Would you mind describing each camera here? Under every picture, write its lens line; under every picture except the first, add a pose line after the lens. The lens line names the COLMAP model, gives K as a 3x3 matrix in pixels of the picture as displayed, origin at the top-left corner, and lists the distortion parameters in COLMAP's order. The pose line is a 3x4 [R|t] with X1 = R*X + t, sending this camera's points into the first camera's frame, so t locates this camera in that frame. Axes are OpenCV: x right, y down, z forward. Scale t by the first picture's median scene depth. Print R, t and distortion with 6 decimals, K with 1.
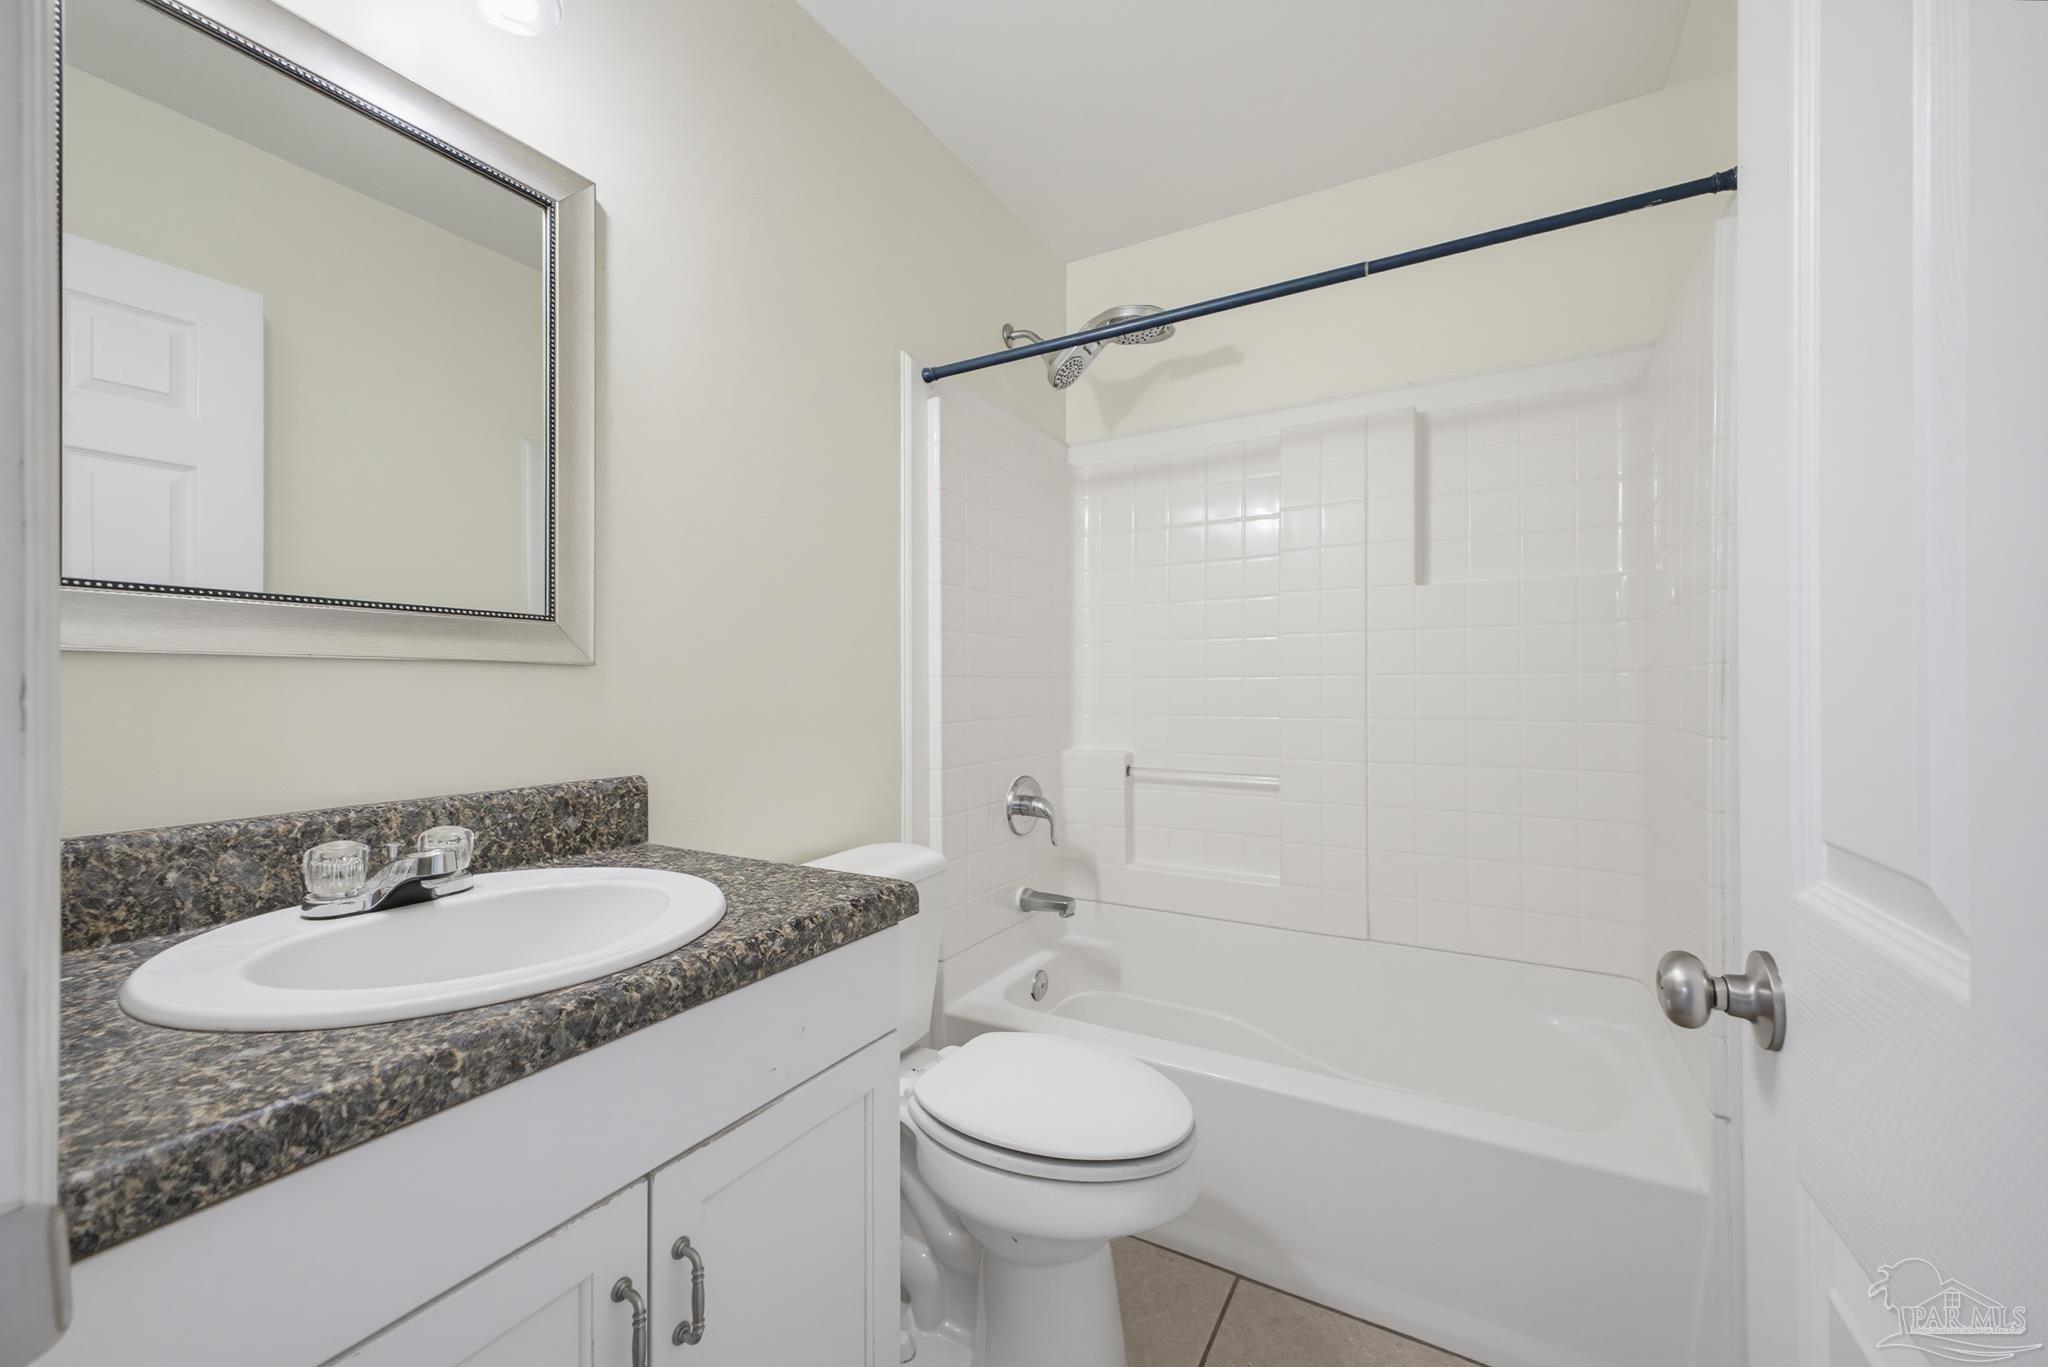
lens RADIAL K [[810.0, 0, 1020.9], [0, 810.0, 680.6], [0, 0, 1]] dist [0.009995, -0.000093]
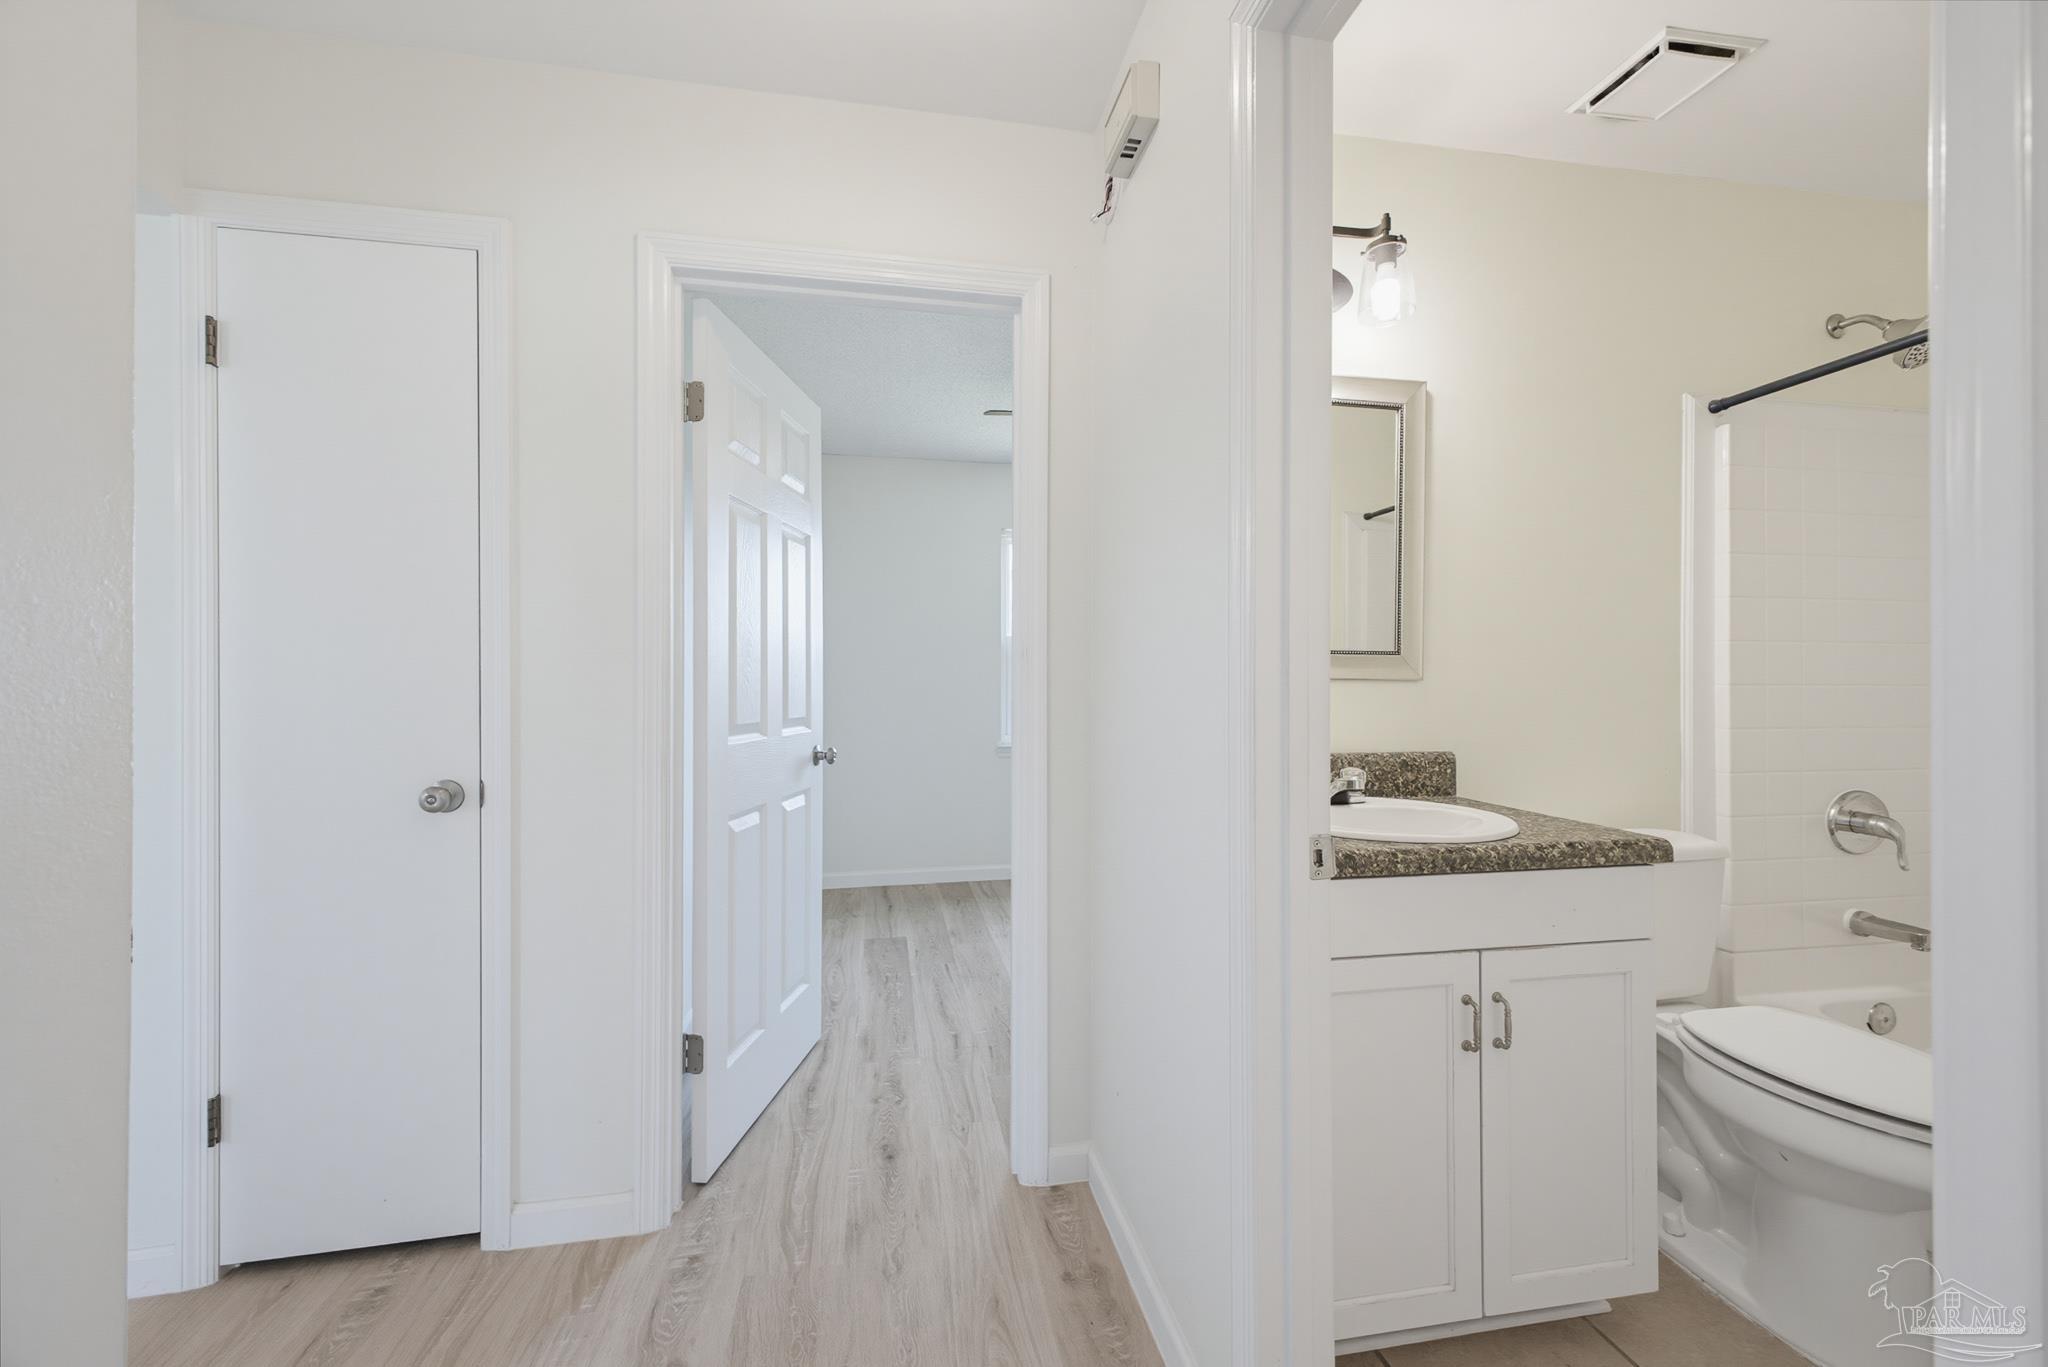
lens RADIAL K [[810.0, 0, 1016.7], [0, 810.0, 681.9], [0, 0, 1]] dist [0.009995, -0.000093]
pose [[0.646151, 0.003323, -0.763203, 0.200292], [-0.000105, 0.999991, 0.004266, -0.024727], [0.763210, -0.002676, 0.646145, -0.714954]]
